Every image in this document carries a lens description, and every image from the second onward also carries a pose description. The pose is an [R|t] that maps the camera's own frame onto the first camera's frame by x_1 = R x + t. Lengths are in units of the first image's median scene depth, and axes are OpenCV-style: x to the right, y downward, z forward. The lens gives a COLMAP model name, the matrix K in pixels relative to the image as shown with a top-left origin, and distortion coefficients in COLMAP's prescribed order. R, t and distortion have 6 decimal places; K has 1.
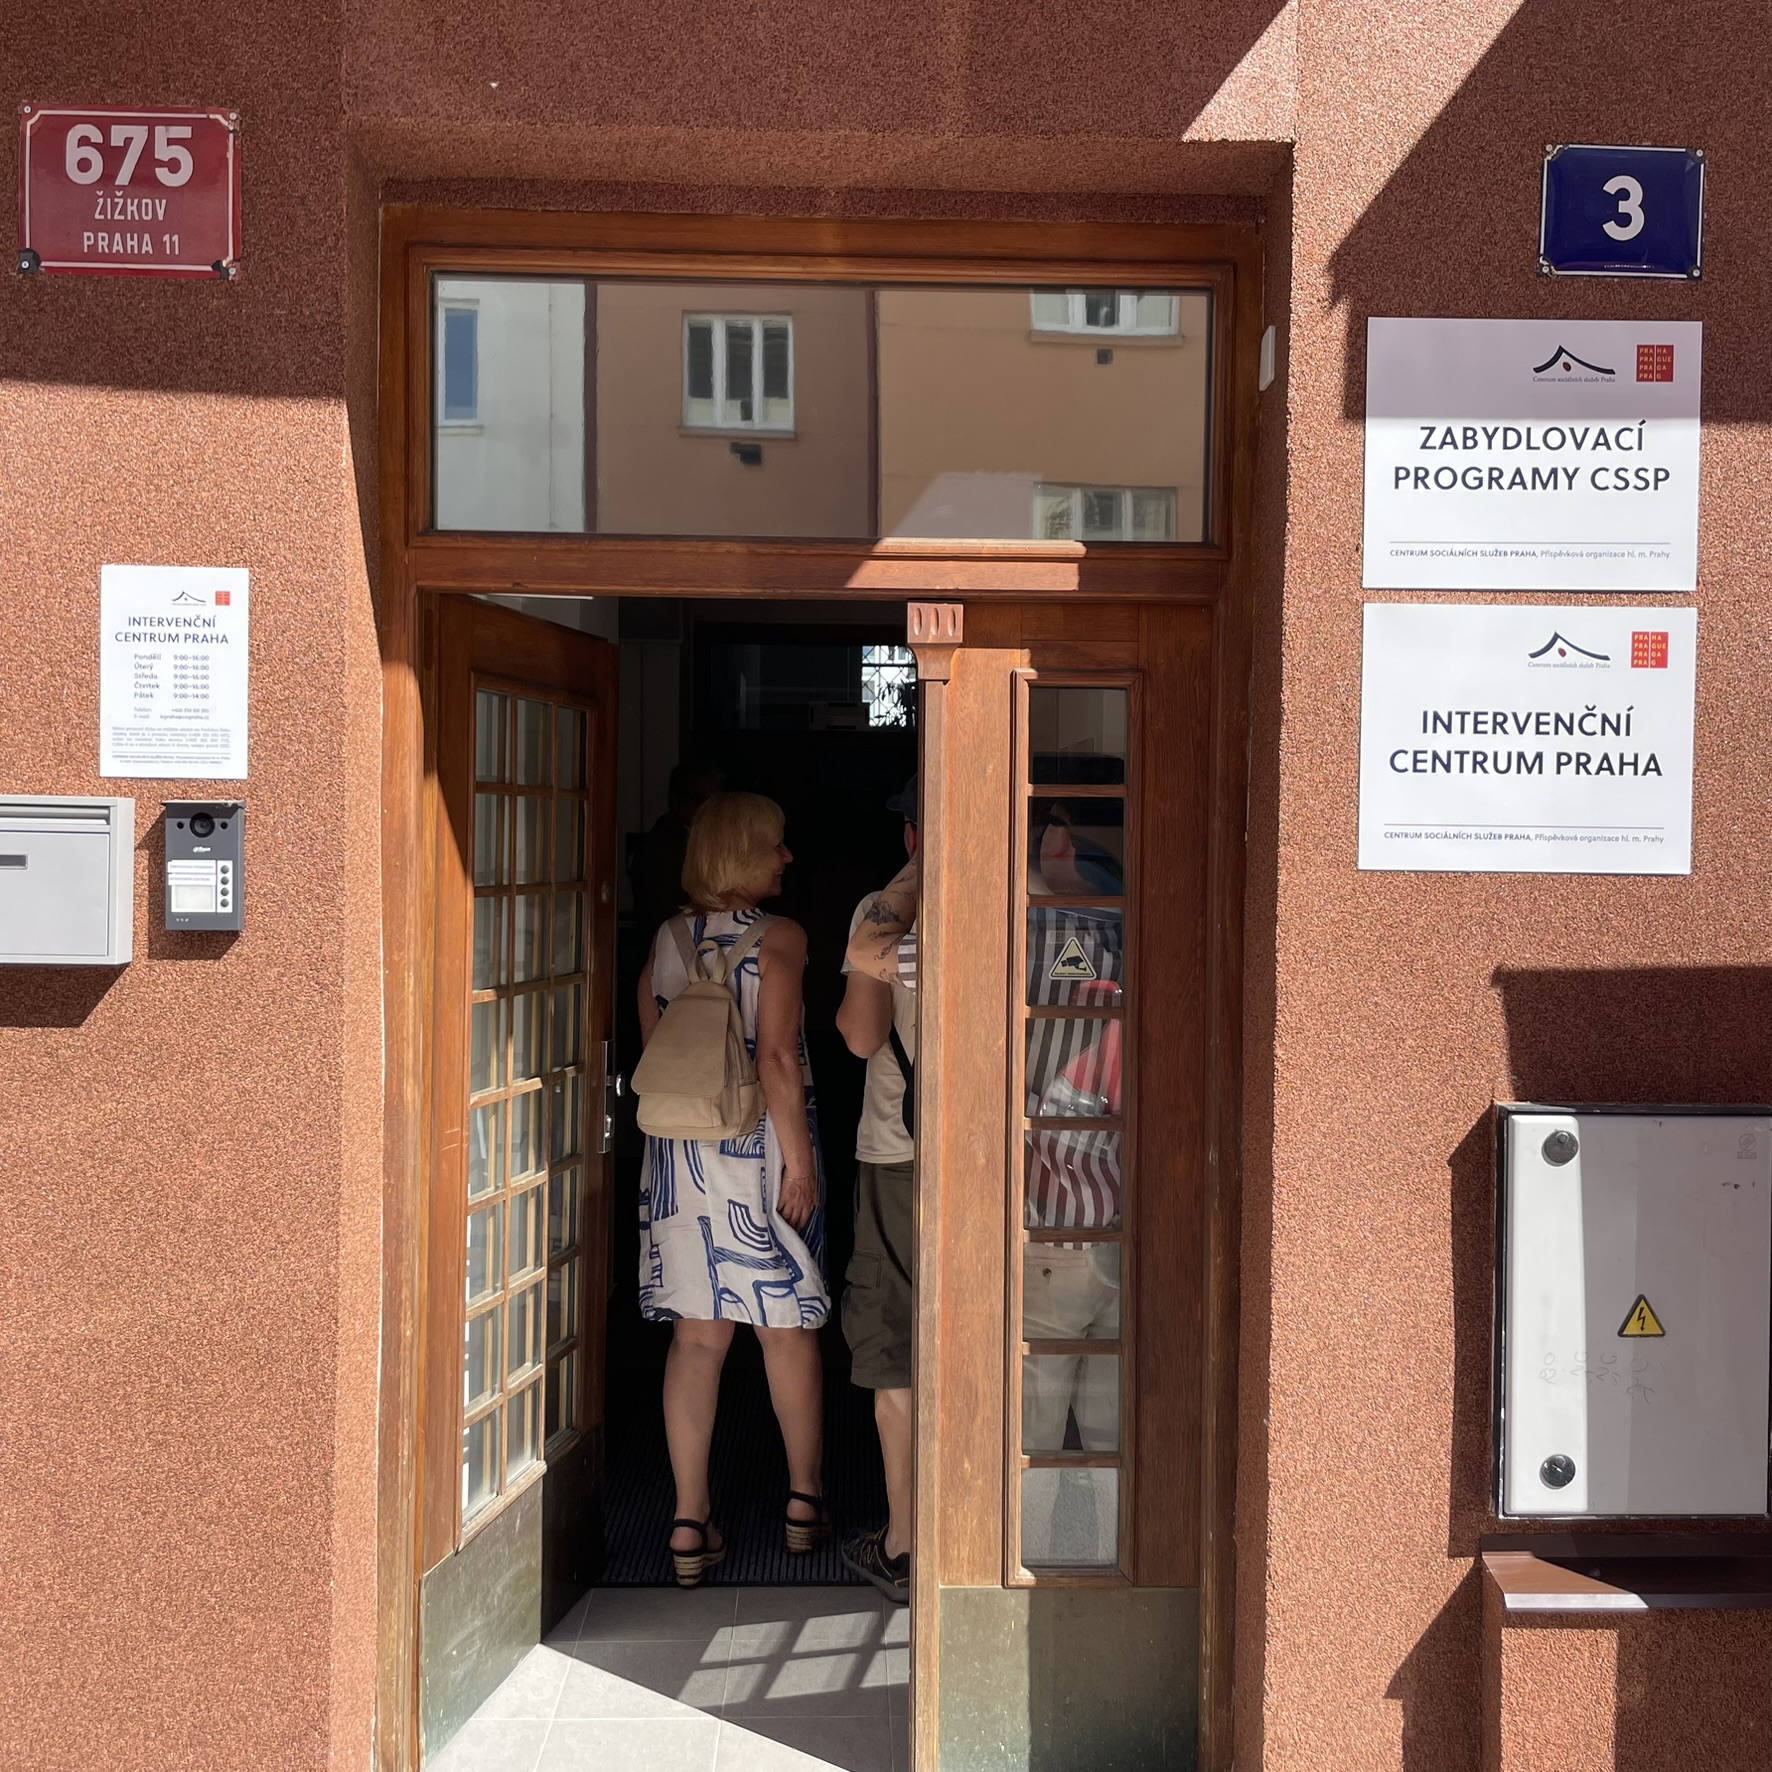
lens RADIAL K [[1768.4, 0, 886.7], [0, 1768.4, 859.4], [0, 0, 1]] dist [0.054417, -0.087162]
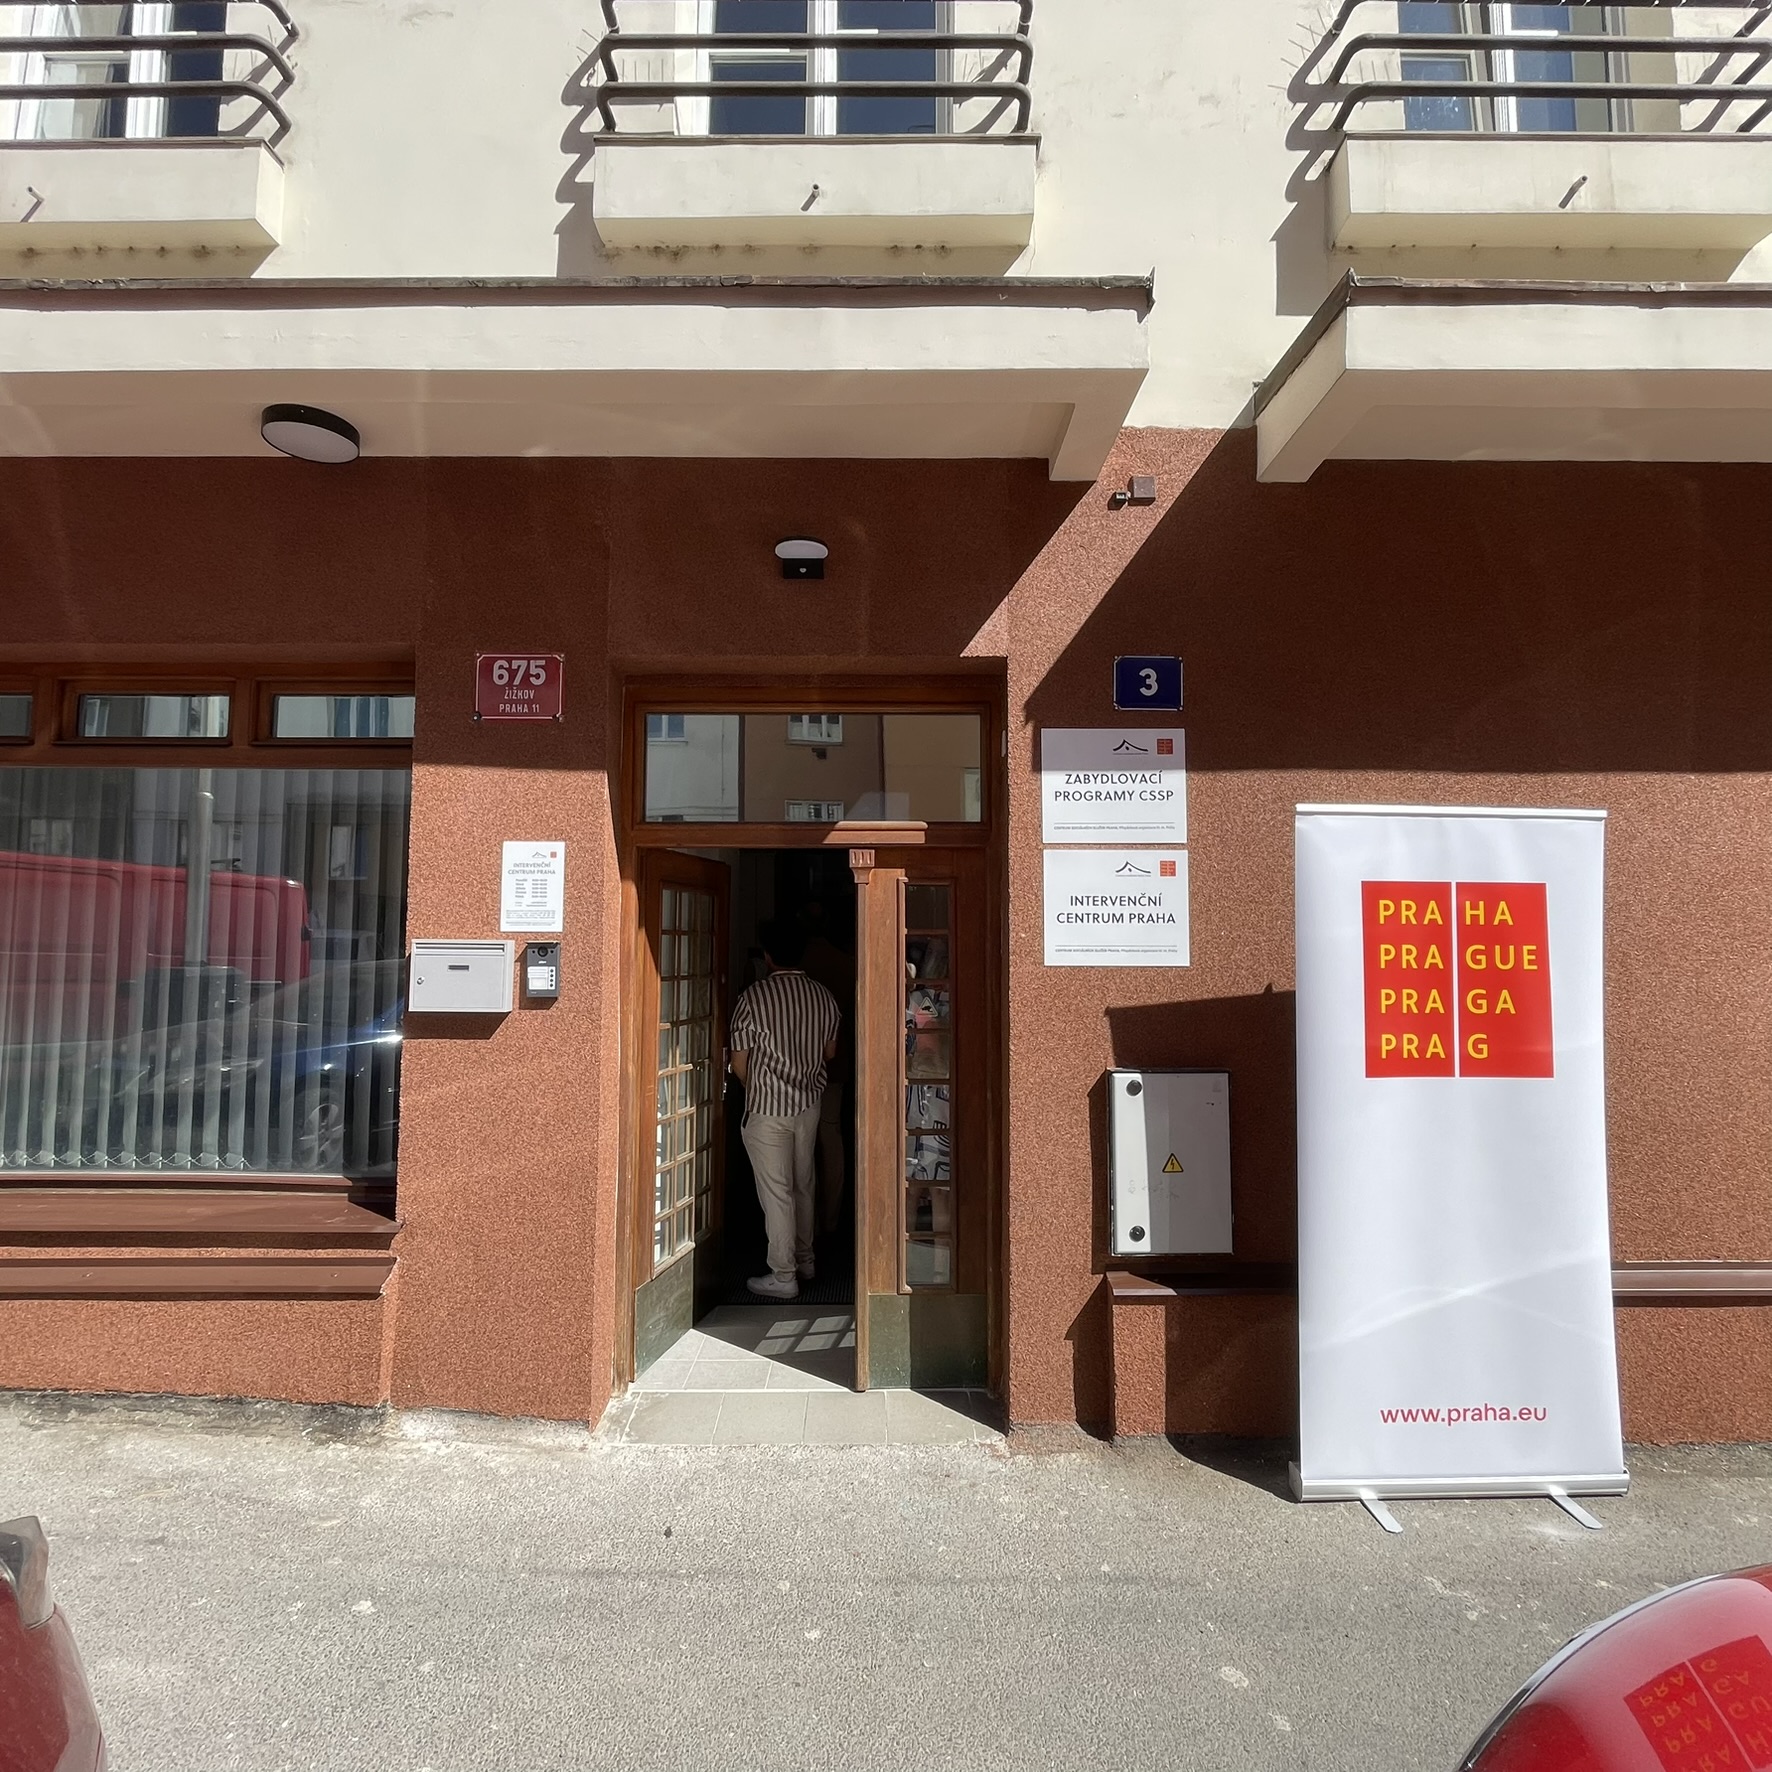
lens RADIAL K [[935.1, 0, 882.9], [0, 935.1, 877.3], [0, 0, 1]] dist [-0.018646, 0.000796]
pose [[0.999749, -0.012096, -0.018875, 0.082329], [0.010437, 0.996270, -0.085661, -0.006601], [0.019841, 0.085443, 0.996146, -0.209842]]
